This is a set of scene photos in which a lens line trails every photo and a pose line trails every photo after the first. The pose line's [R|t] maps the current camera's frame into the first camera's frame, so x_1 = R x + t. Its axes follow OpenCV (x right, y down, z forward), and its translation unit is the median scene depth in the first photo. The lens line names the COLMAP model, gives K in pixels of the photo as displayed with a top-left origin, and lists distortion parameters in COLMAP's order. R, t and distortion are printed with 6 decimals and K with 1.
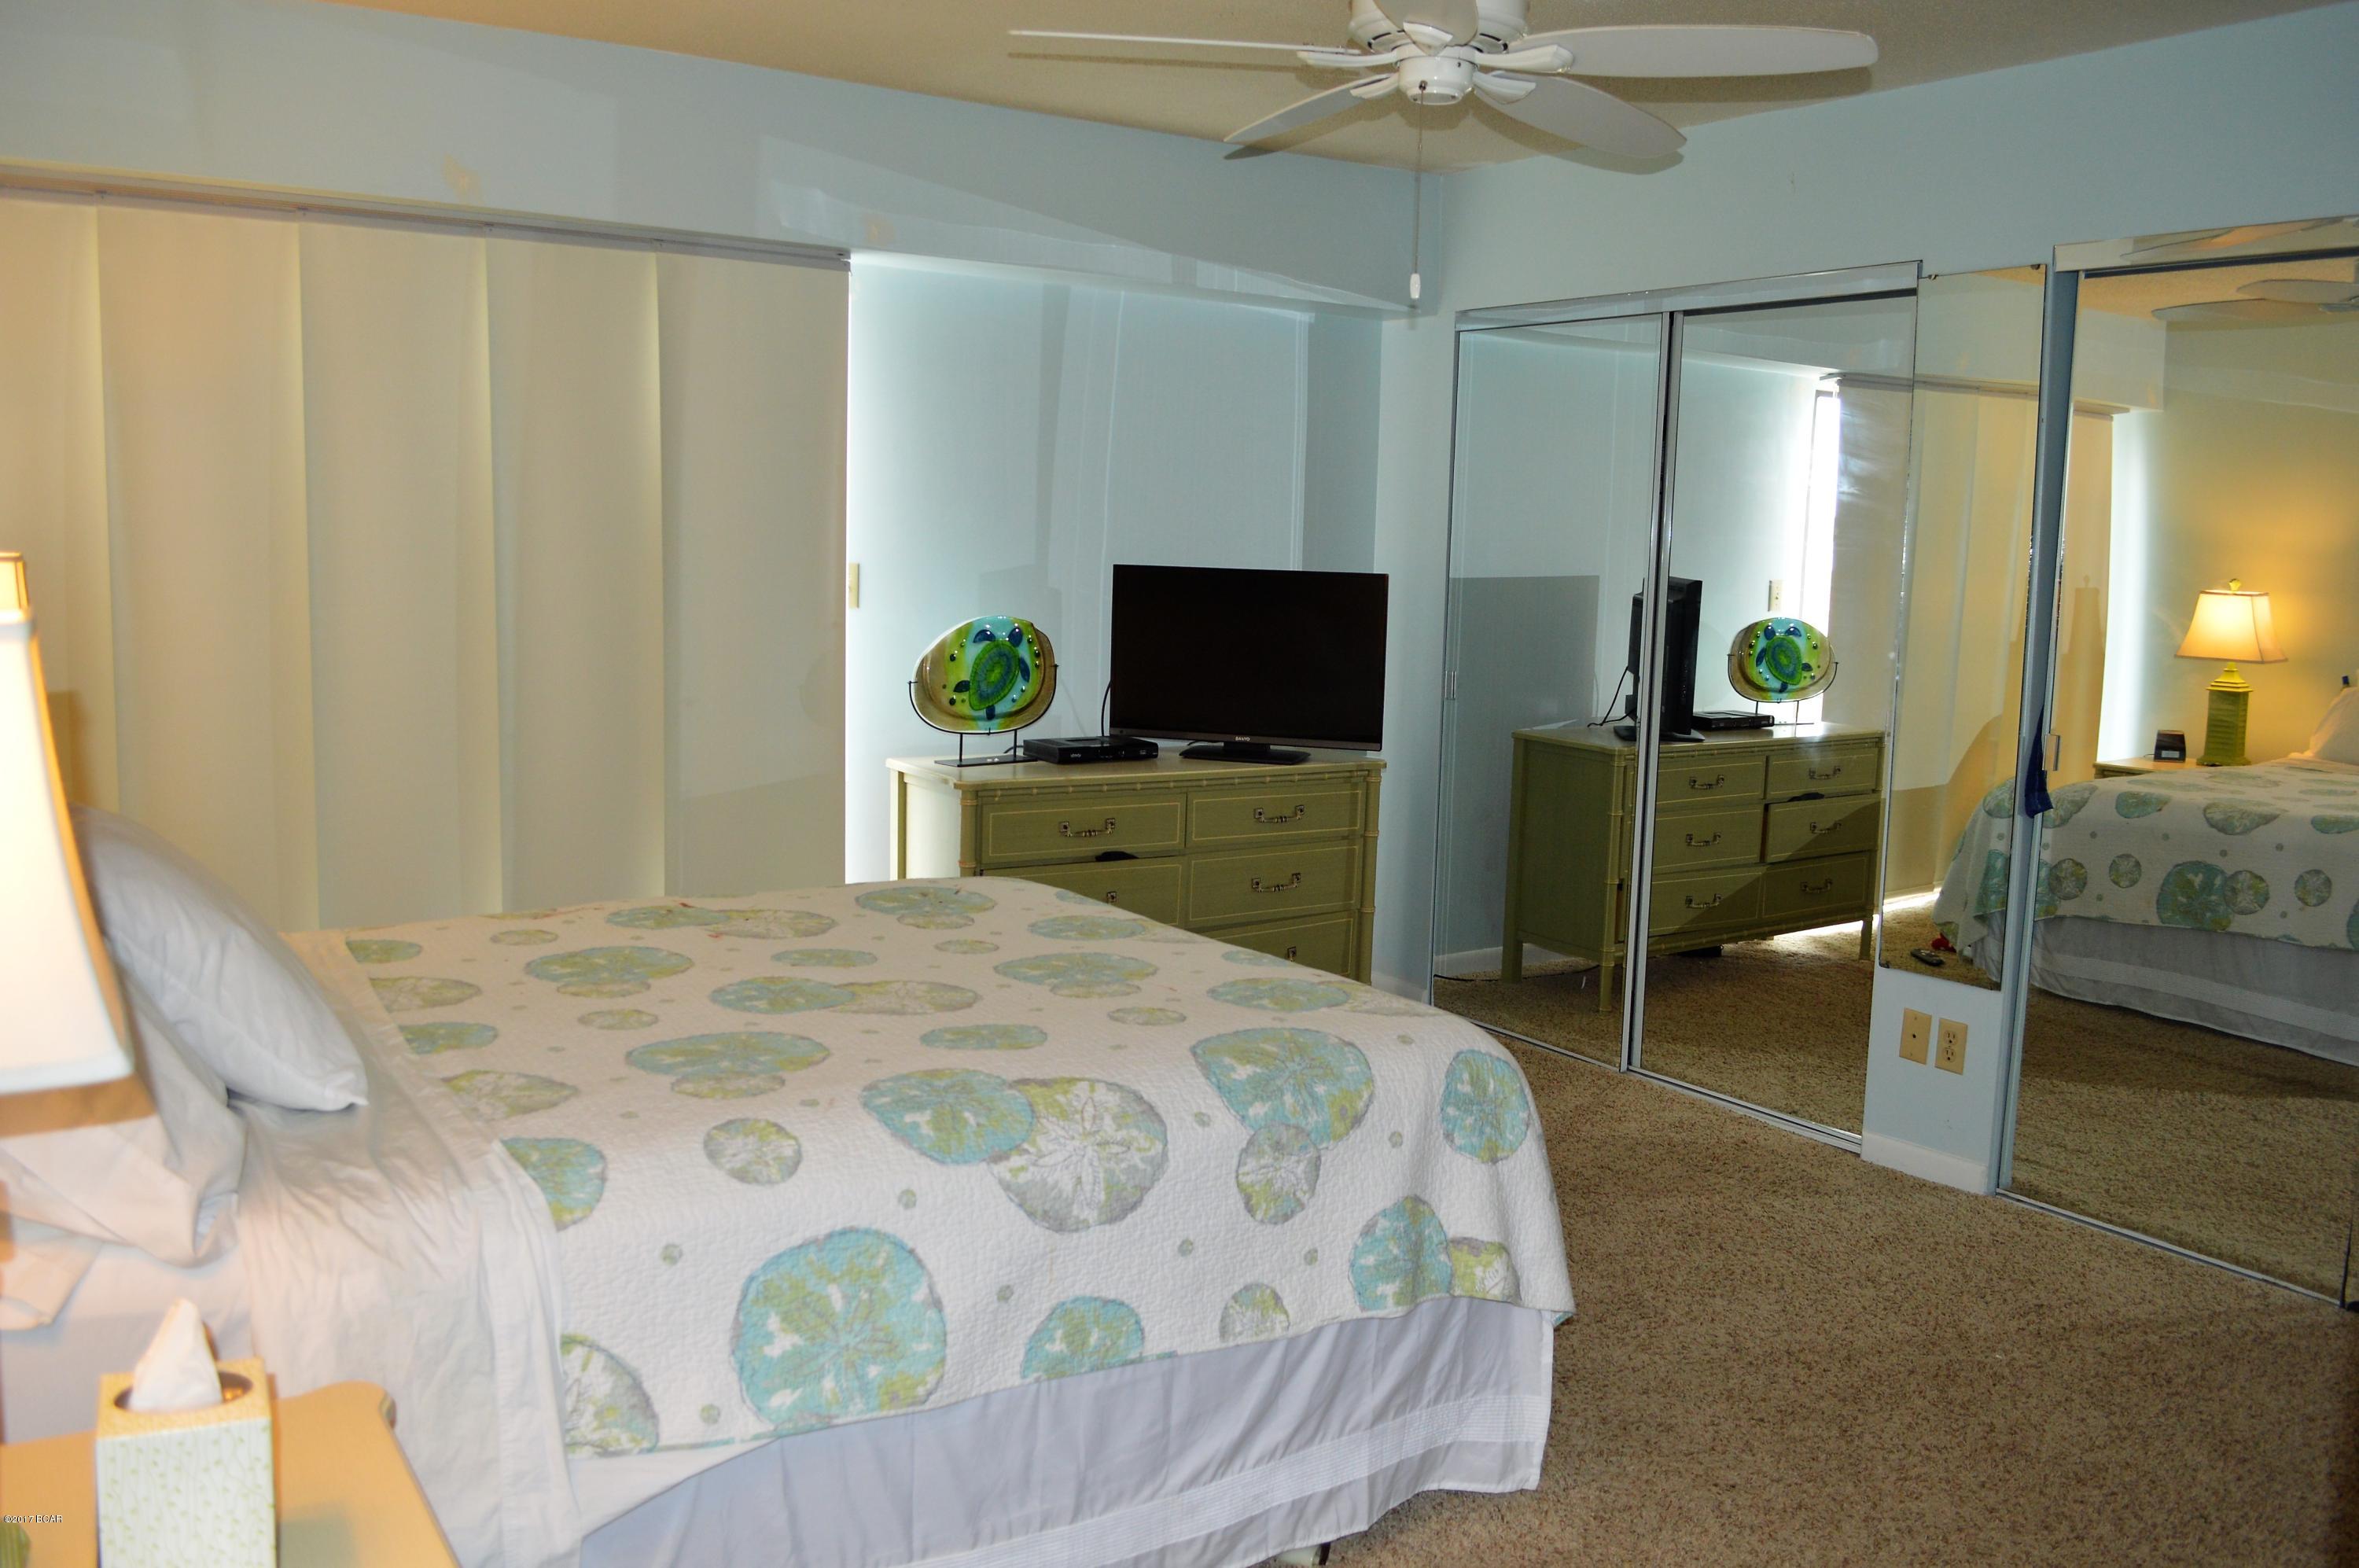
lens RADIAL K [[1884.9, 0, 1179.5], [0, 1884.9, 784.0], [0, 0, 1]] dist [-0.087376, 0.015754]
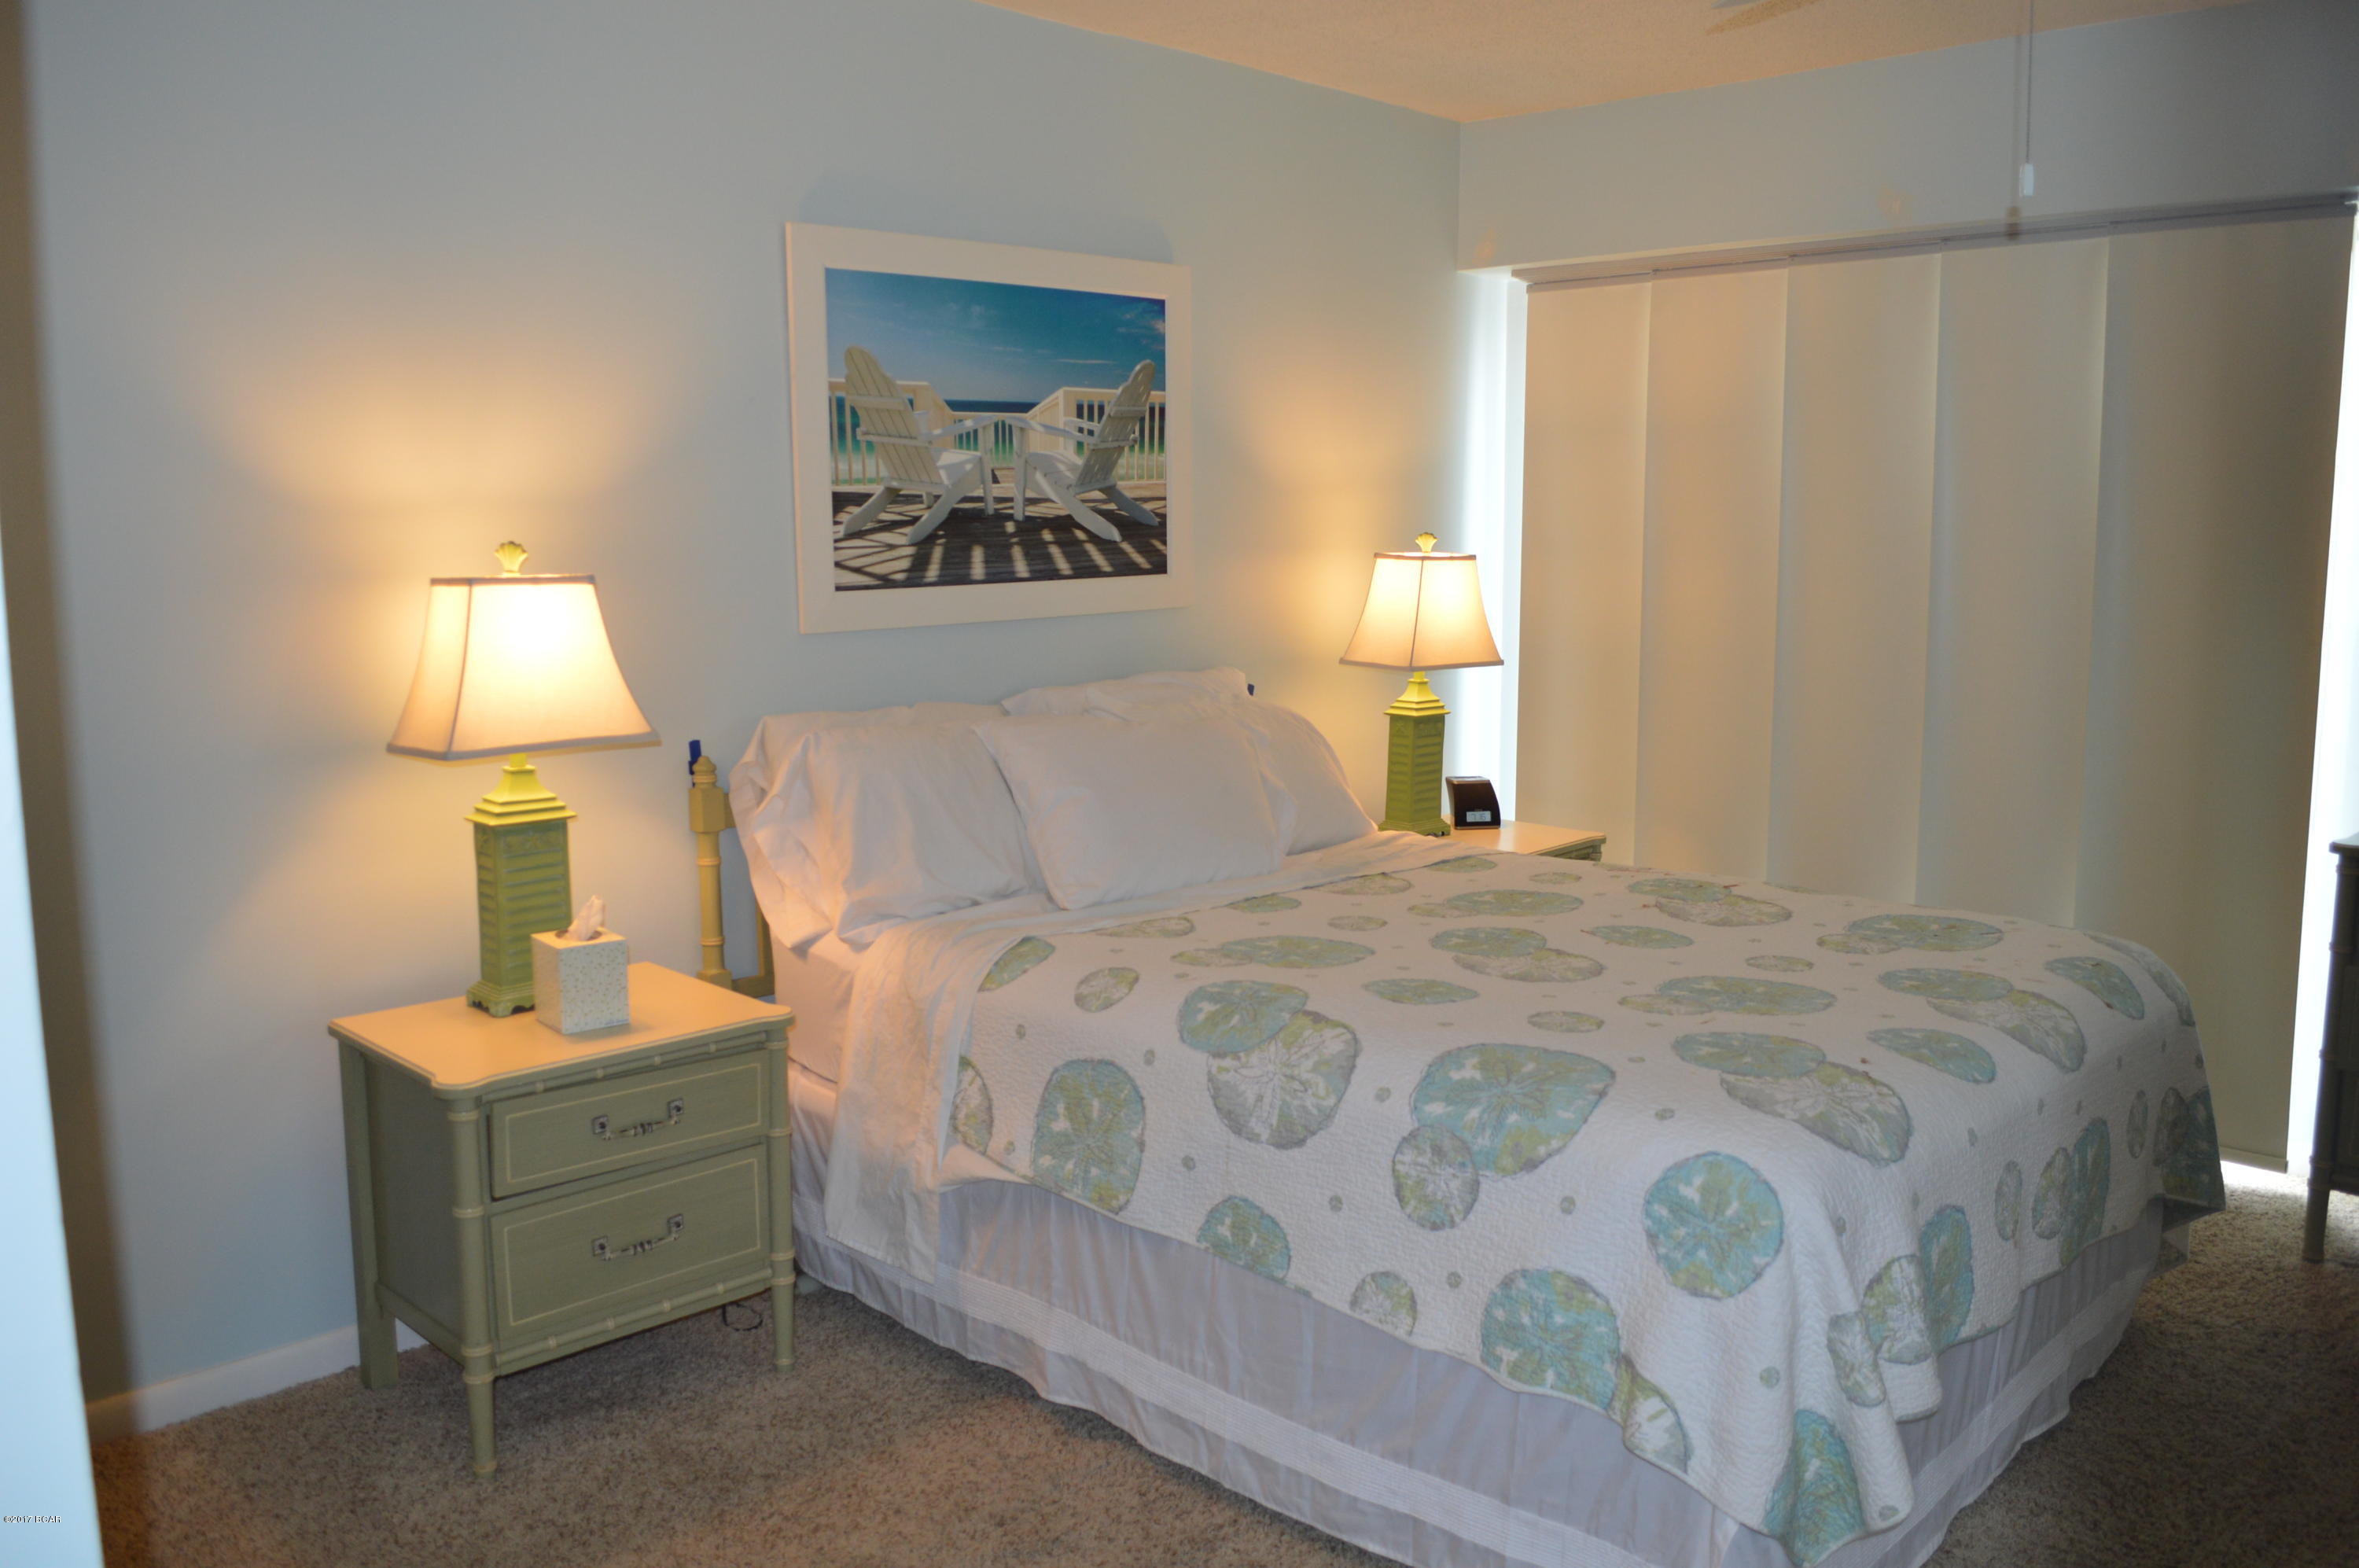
lens RADIAL K [[1884.9, 0, 1179.5], [0, 1884.9, 784.0], [0, 0, 1]] dist [-0.087376, 0.015754]
pose [[0.221603, 0.104130, -0.969561, 0.998088], [-0.121222, 0.989511, 0.078566, -0.057783], [0.967573, 0.100122, 0.231902, 0.664112]]
